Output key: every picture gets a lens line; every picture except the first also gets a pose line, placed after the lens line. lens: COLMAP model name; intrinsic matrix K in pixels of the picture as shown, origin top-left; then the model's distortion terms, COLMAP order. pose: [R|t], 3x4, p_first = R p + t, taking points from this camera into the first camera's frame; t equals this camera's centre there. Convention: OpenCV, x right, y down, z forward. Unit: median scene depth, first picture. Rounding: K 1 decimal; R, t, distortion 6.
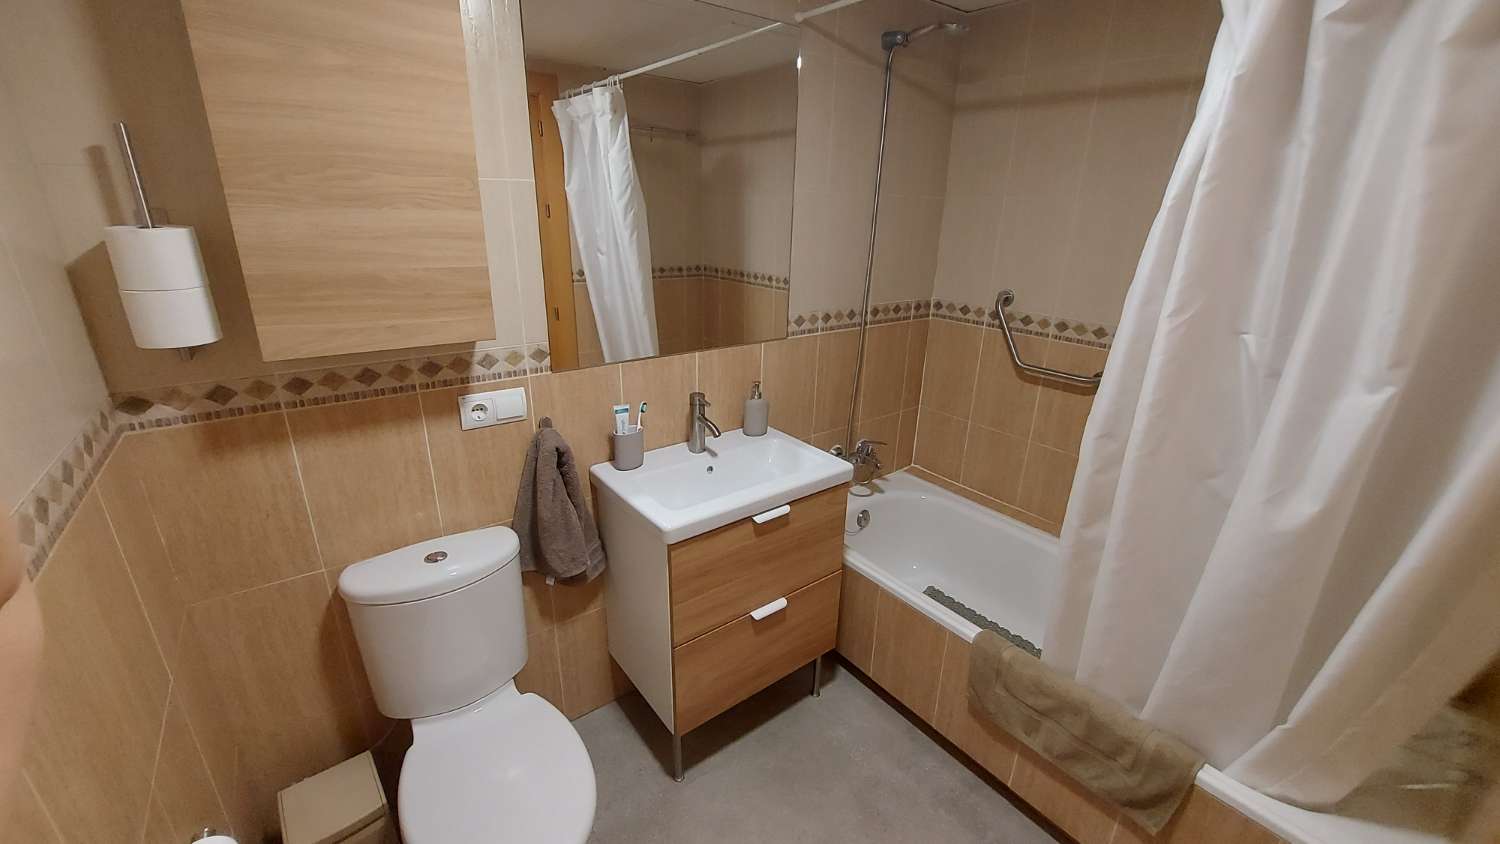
lens RADIAL K [[595.9, 0, 747.9], [0, 595.9, 414.9], [0, 0, 1]] dist [-0.016791, -0.000222]
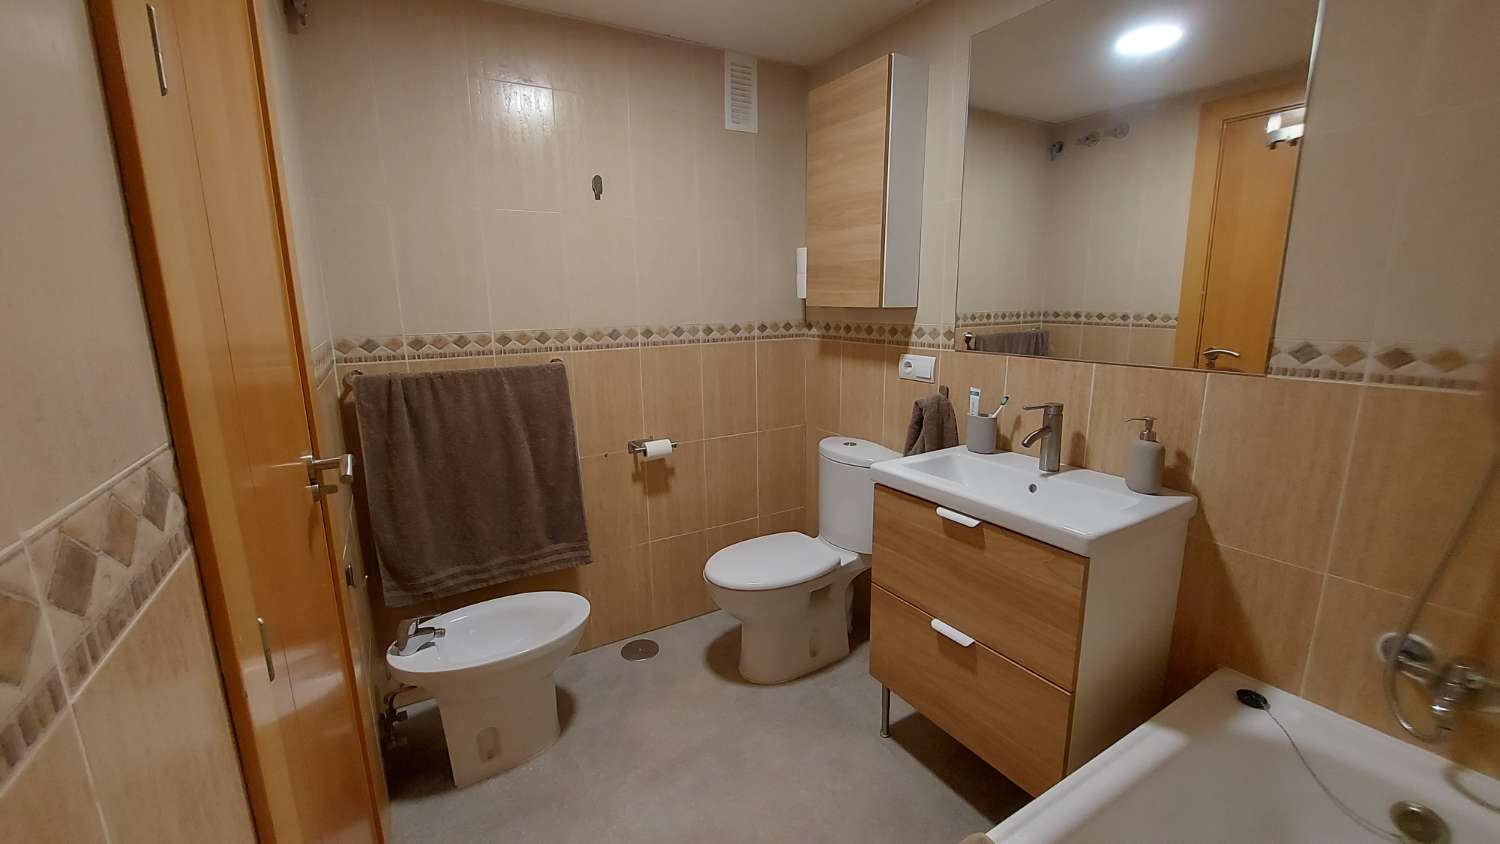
lens RADIAL K [[595.9, 0, 747.7], [0, 595.9, 424.9], [0, 0, 1]] dist [-0.016791, -0.000222]
pose [[-0.120804, 0.184228, -0.975431, 1.017466], [-0.313343, 0.925313, 0.213569, -0.061816], [0.941925, 0.331445, -0.054055, 0.763983]]
